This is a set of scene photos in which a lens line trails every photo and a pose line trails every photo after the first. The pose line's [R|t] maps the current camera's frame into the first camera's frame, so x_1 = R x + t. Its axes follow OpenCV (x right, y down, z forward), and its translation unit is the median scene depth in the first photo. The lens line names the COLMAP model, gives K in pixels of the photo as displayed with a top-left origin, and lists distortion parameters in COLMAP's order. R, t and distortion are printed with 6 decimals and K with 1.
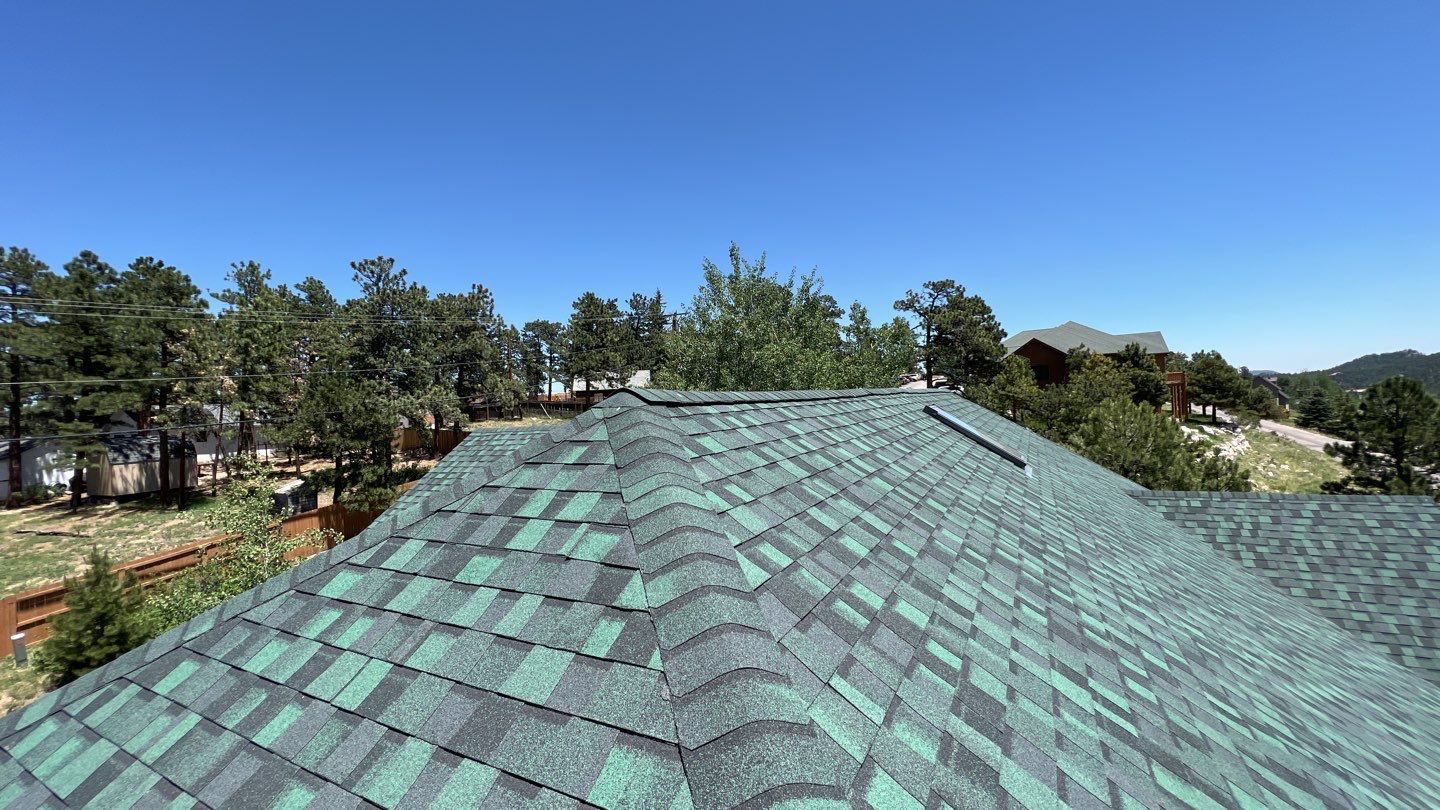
lens RADIAL K [[577.7, 0, 717.8], [0, 577.7, 400.7], [0, 0, 1]] dist [-0.001845, 0.000740]
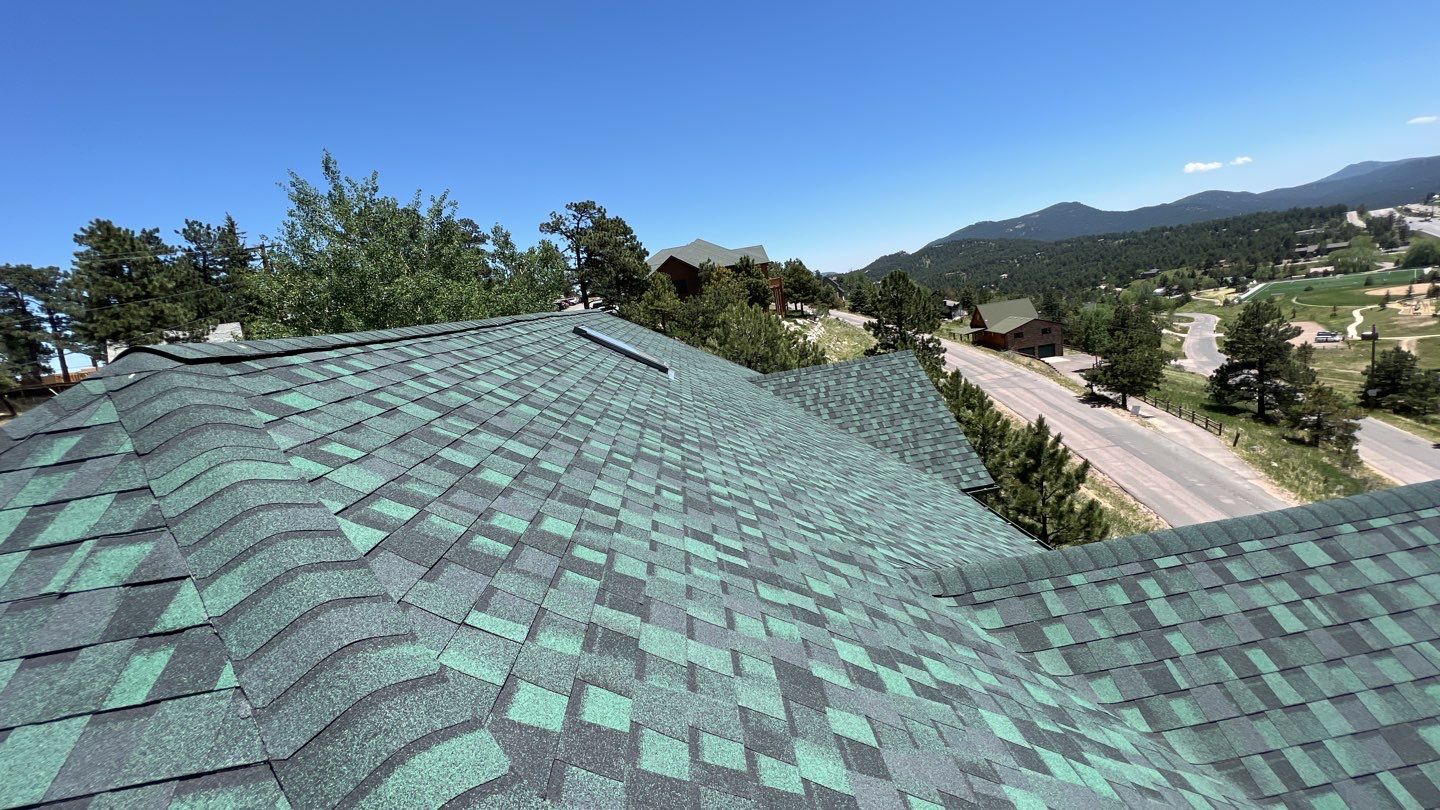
lens RADIAL K [[577.7, 0, 717.8], [0, 577.7, 400.7], [0, 0, 1]] dist [-0.001845, 0.000740]
pose [[0.838421, -0.178486, 0.514969, 0.035739], [0.112334, 0.981161, 0.157175, 0.007309], [-0.533321, -0.073930, 0.842676, -0.002166]]
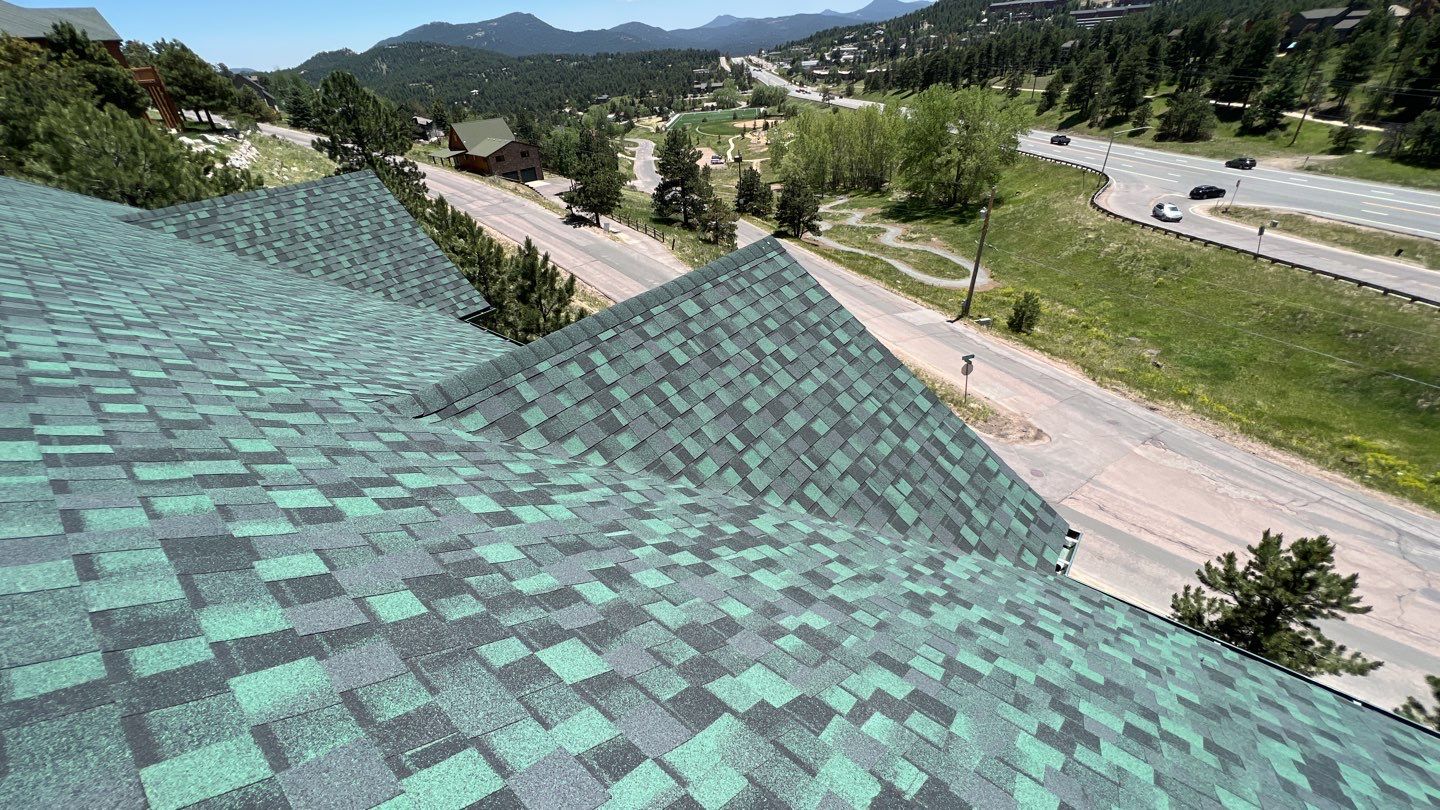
lens RADIAL K [[577.7, 0, 717.8], [0, 577.7, 400.7], [0, 0, 1]] dist [-0.001845, 0.000740]
pose [[0.192880, -0.486687, 0.852017, 0.070462], [0.047254, 0.871922, 0.487359, 0.045056], [-0.980084, -0.053741, 0.191175, -0.049503]]
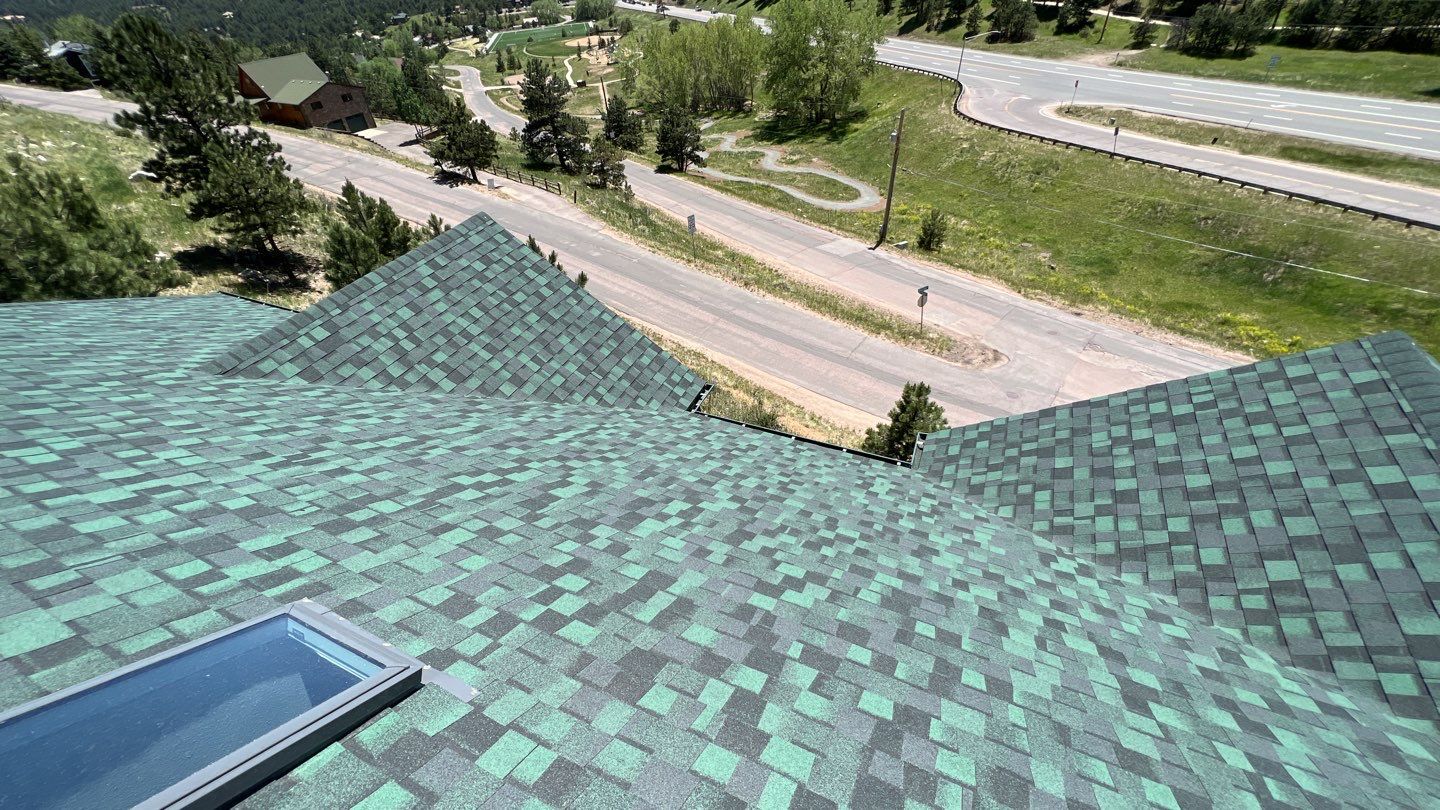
lens RADIAL K [[577.7, 0, 717.8], [0, 577.7, 400.7], [0, 0, 1]] dist [-0.001845, 0.000740]
pose [[-0.068278, -0.592026, 0.803021, 0.526128], [0.068379, 0.800230, 0.595782, -0.199877], [-0.995320, 0.095589, -0.014156, 1.181124]]
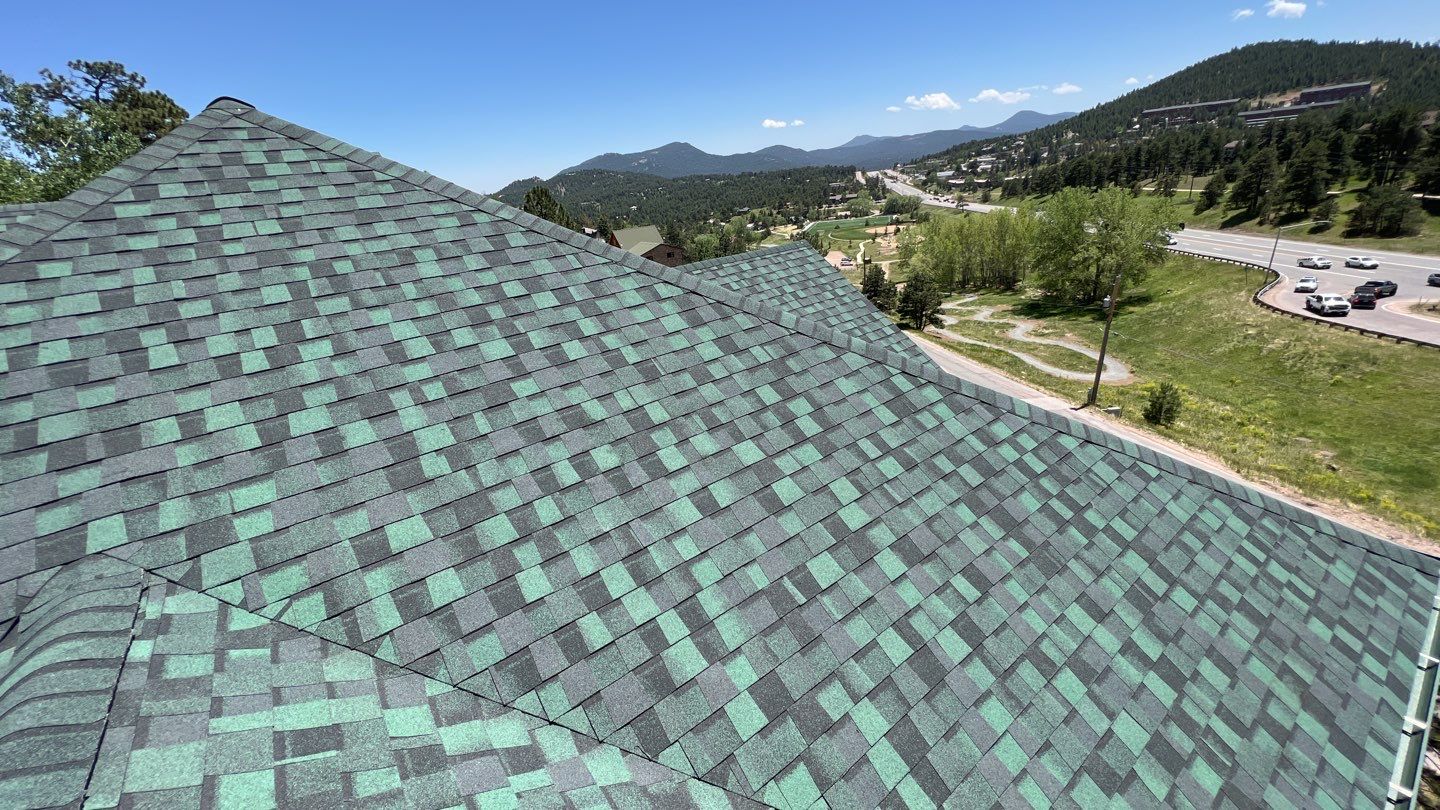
lens RADIAL K [[577.7, 0, 717.8], [0, 577.7, 400.7], [0, 0, 1]] dist [-0.001845, 0.000740]
pose [[0.399723, -0.327387, 0.856177, -0.679912], [0.074638, 0.942566, 0.325575, 0.188480], [-0.913592, -0.066236, 0.401200, -0.454721]]
